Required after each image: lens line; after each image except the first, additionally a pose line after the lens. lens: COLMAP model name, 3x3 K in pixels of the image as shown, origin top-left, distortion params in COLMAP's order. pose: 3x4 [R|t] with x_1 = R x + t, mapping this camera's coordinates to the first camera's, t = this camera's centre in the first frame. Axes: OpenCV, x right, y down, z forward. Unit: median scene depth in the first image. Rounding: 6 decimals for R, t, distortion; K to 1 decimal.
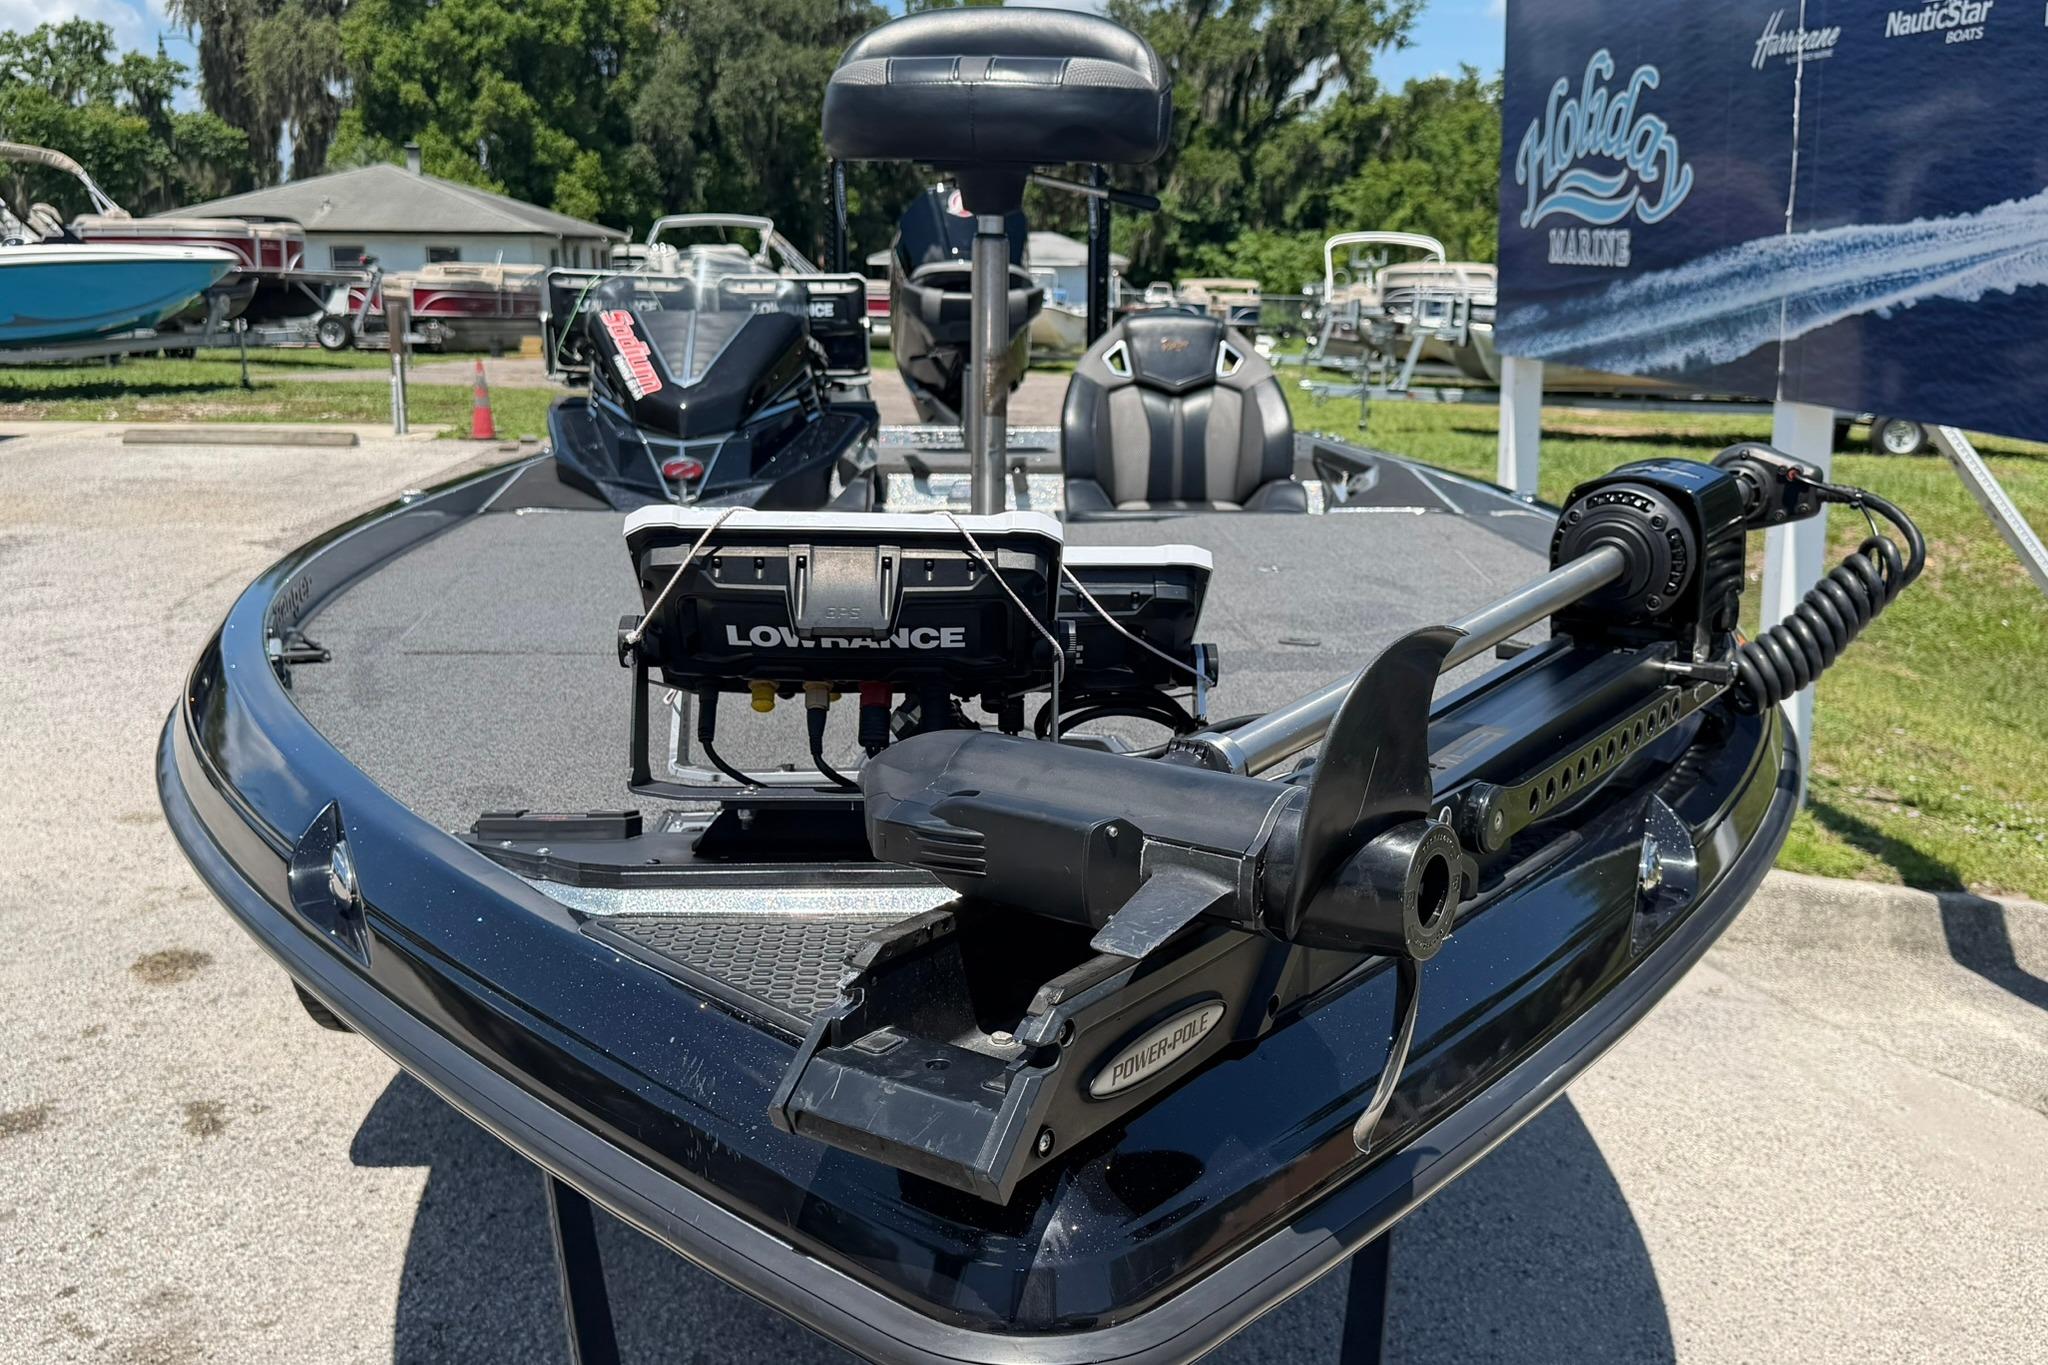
lens RADIAL K [[2002.3, 0, 1024.0], [0, 2002.3, 682.5], [0, 0, 1]] dist [0.181826, -0.407356]
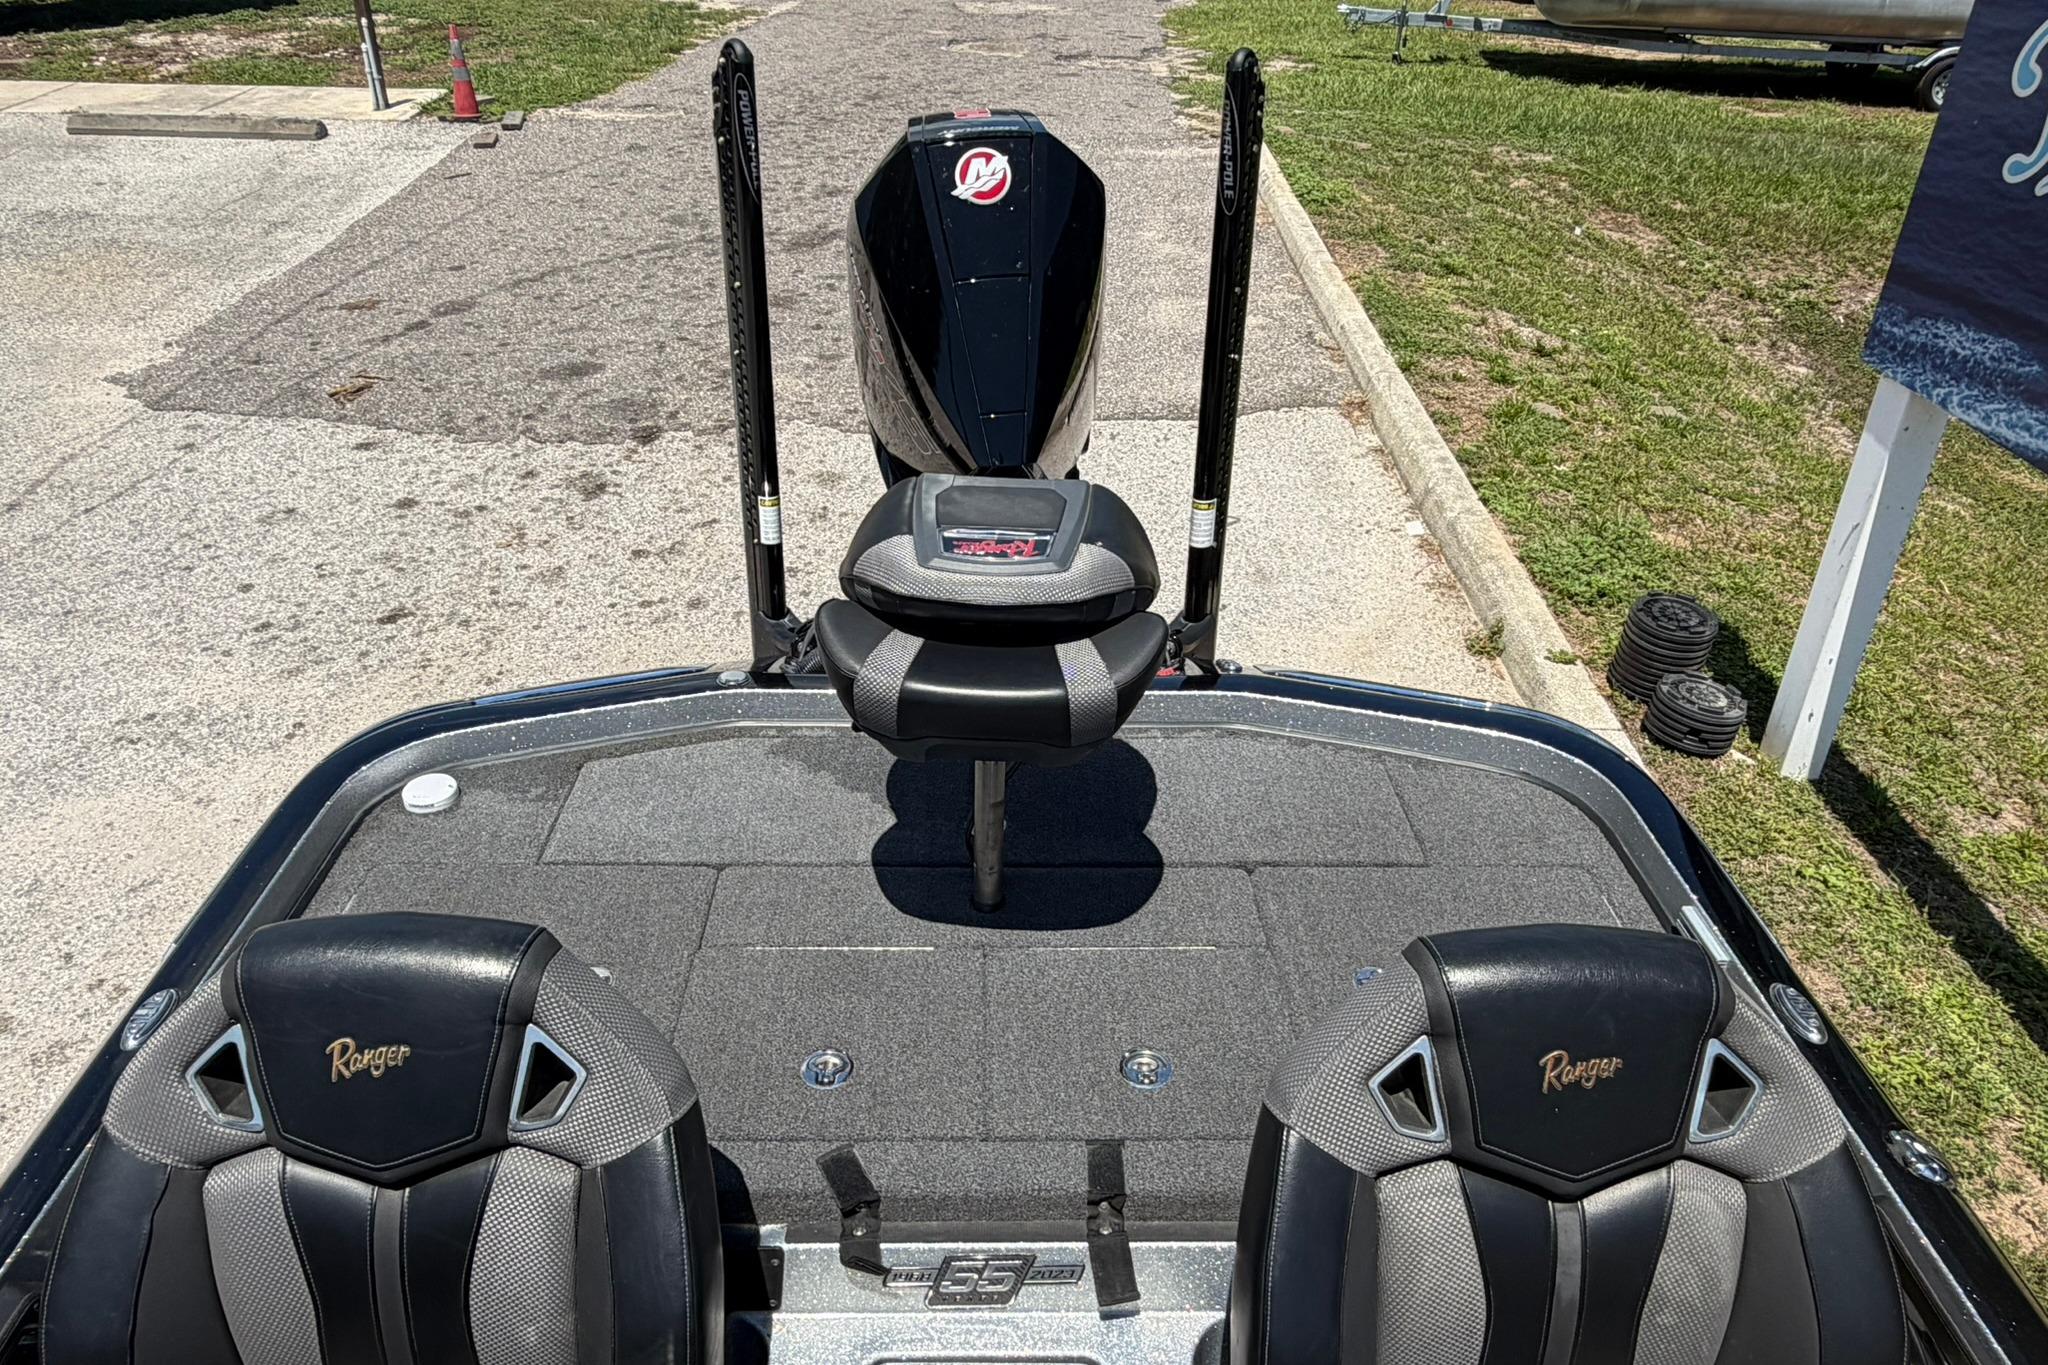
lens RADIAL K [[1485.3, 0, 1014.0], [0, 1485.3, 697.6], [0, 0, 1]] dist [-0.004080, 0.005733]
pose [[0.999794, 0.018205, -0.008975, -0.017192], [-0.013894, 0.936200, 0.351194, -0.255409], [0.014796, -0.350996, 0.936260, 0.631467]]
